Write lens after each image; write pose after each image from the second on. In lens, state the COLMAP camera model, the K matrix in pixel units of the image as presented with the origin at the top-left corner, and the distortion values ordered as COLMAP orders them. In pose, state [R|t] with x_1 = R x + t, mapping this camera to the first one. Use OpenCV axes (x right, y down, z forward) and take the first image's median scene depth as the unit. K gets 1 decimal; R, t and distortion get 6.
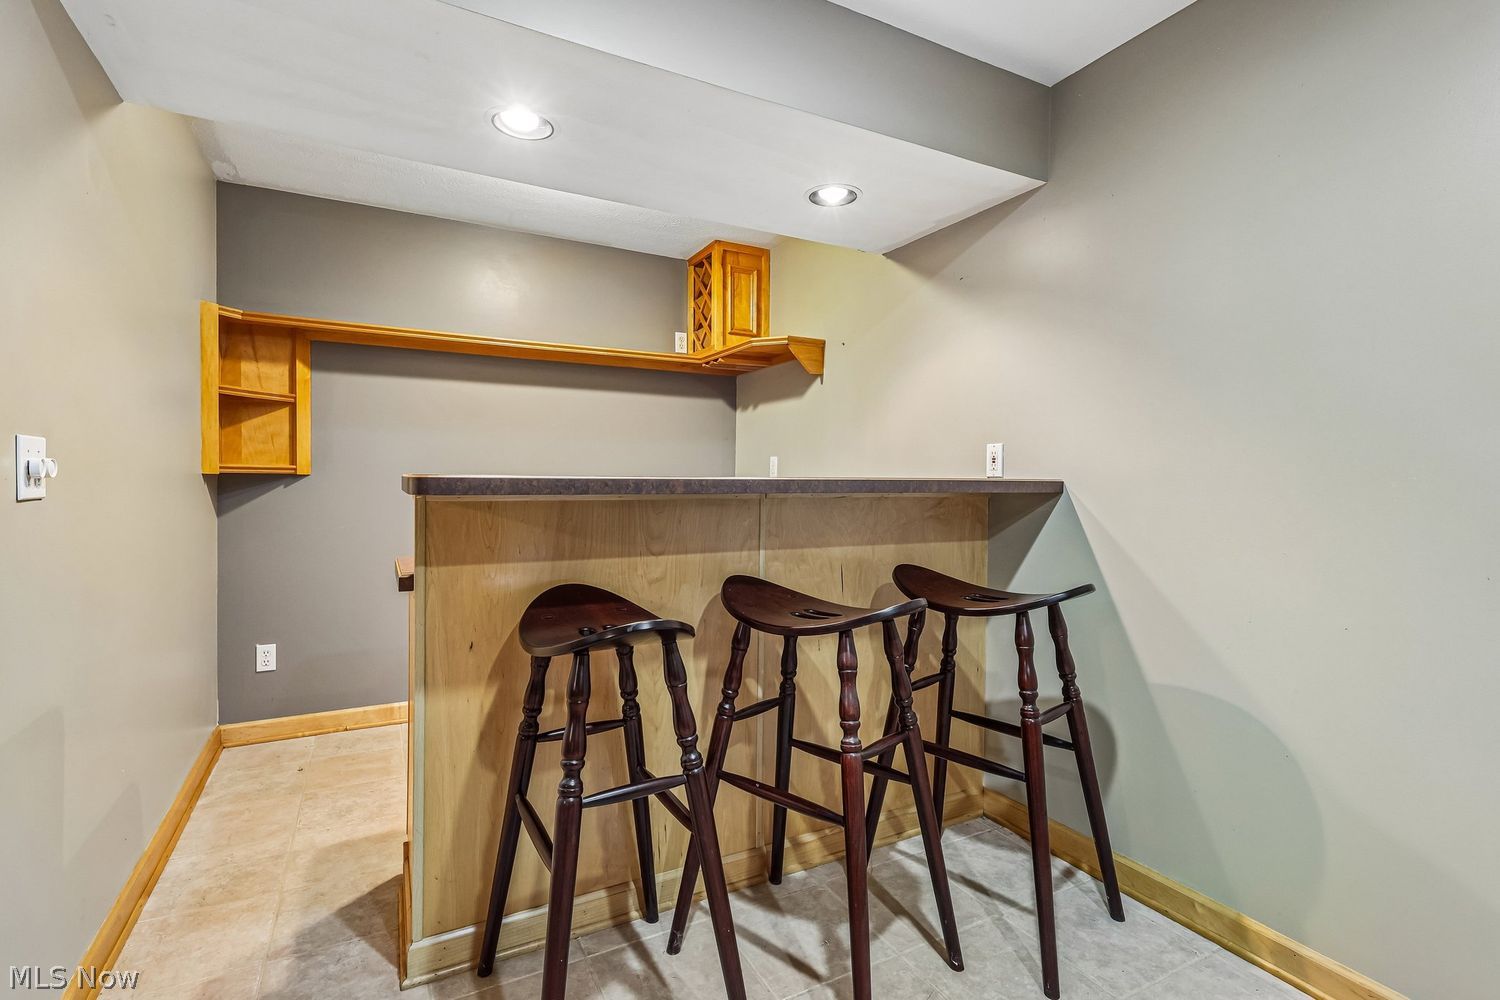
lens RADIAL K [[699.9, 0, 744.5], [0, 699.9, 487.9], [0, 0, 1]] dist [0.012451, 0.003070]
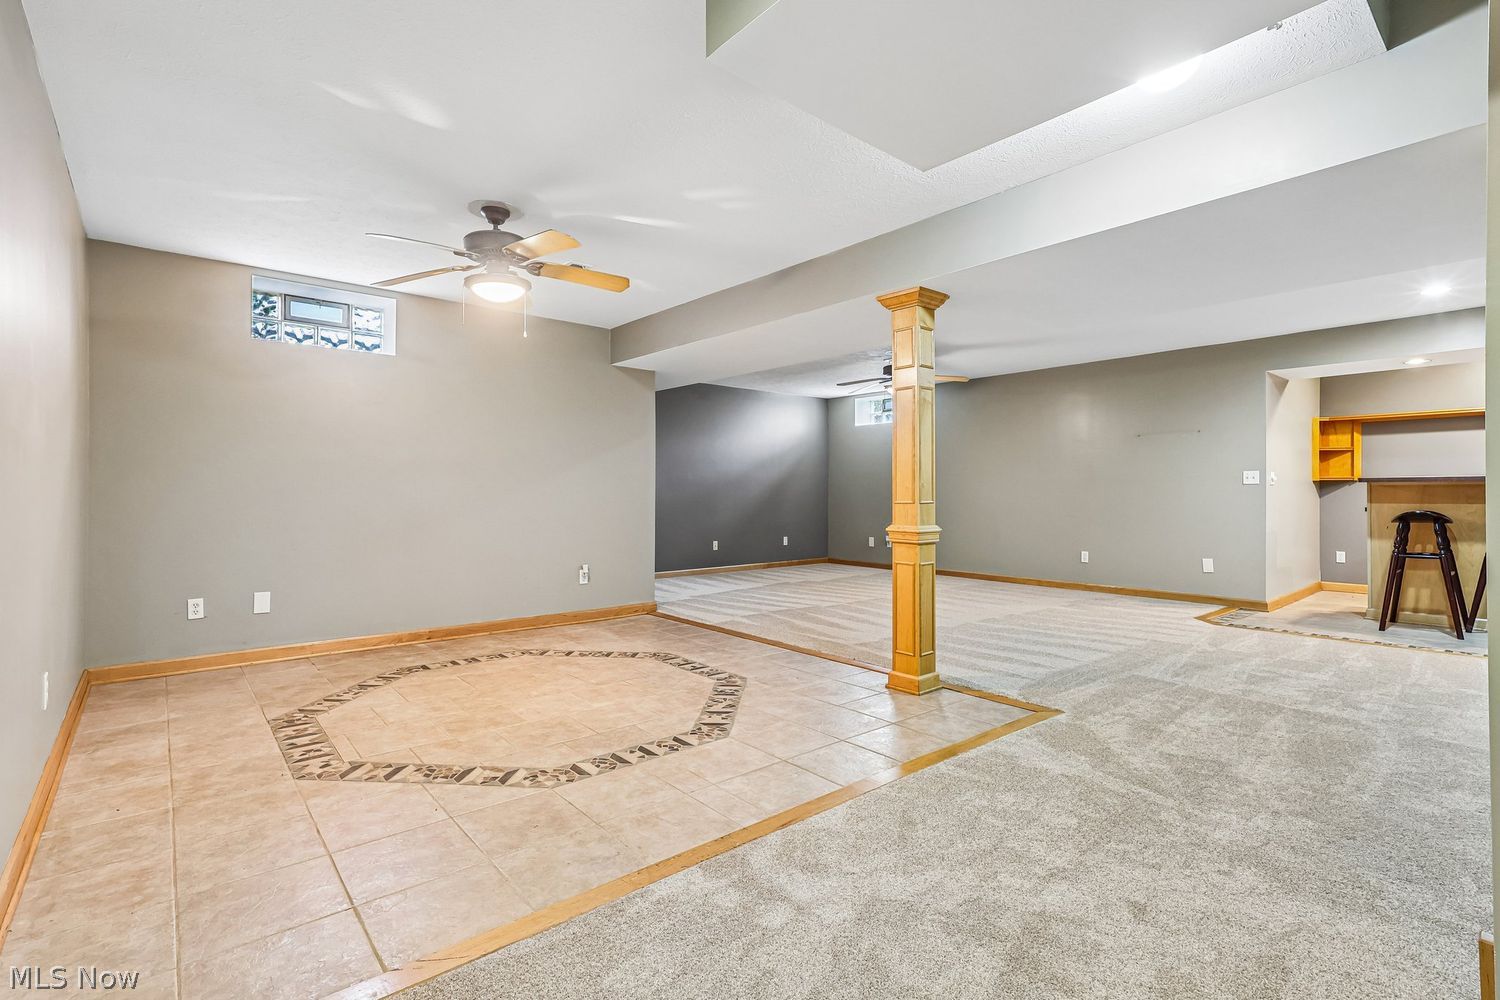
lens RADIAL K [[699.9, 0, 749.4], [0, 699.9, 492.8], [0, 0, 1]] dist [0.012451, 0.003070]
pose [[0.222032, -0.006079, -0.975020, 1.261258], [-0.010432, 0.999909, -0.008610, 0.065245], [0.974984, 0.012083, 0.221948, -1.545447]]
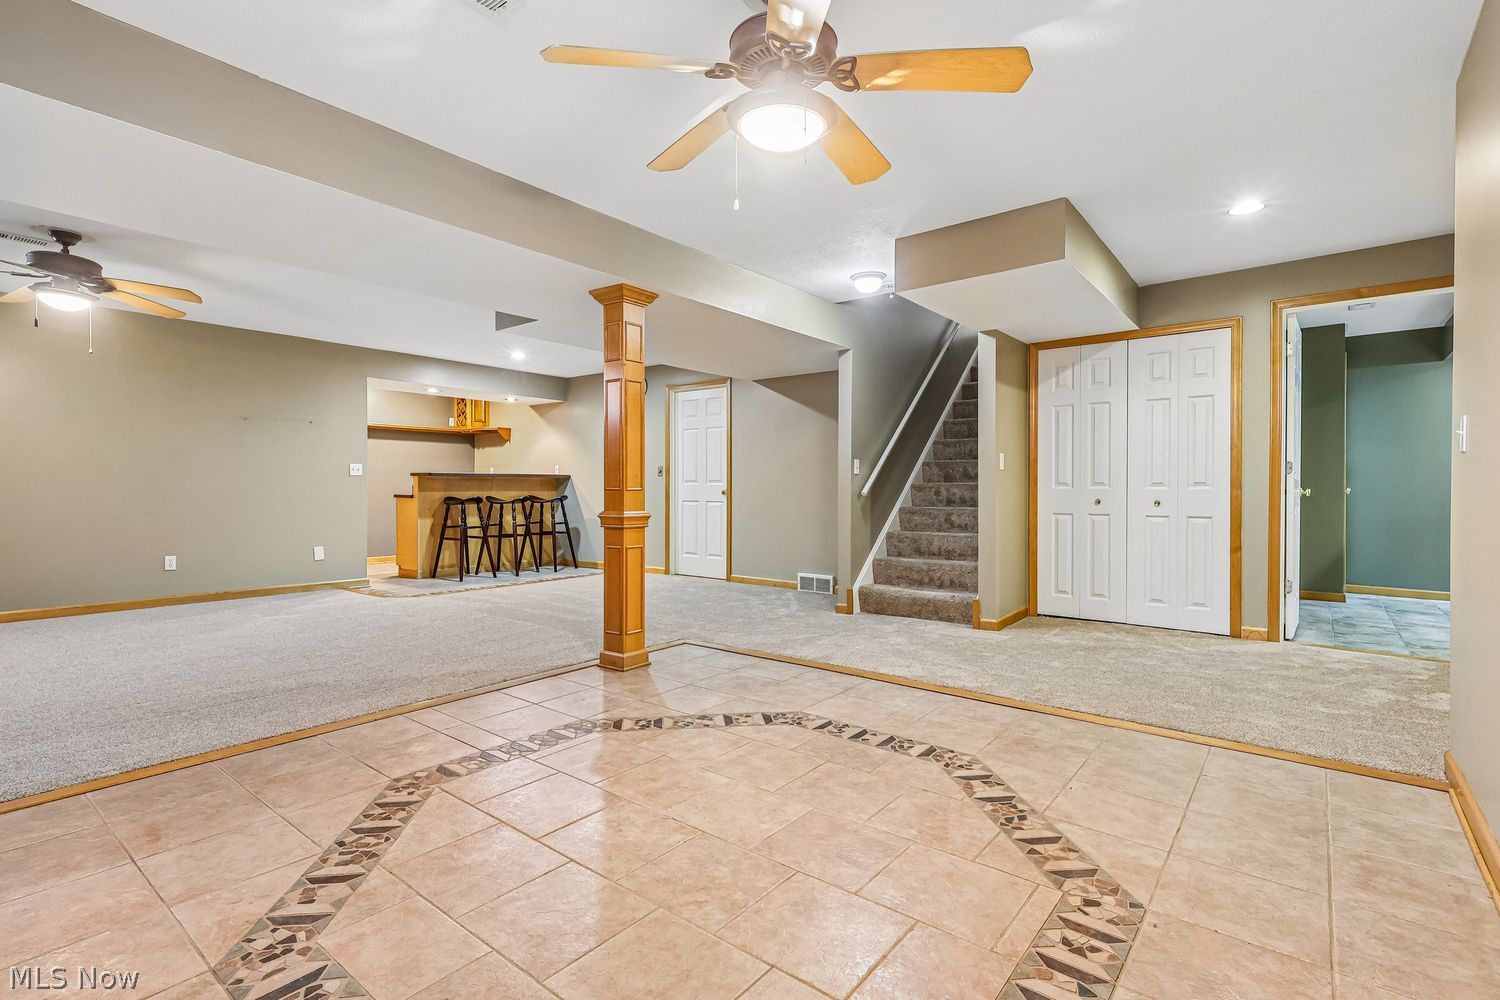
lens RADIAL K [[699.9, 0, 742.8], [0, 699.9, 499.2], [0, 0, 1]] dist [0.012451, 0.003070]
pose [[0.915119, -0.011097, 0.403030, -0.198162], [0.008362, 0.999929, 0.008544, 0.076125], [-0.403096, -0.004448, 0.915147, -2.265386]]
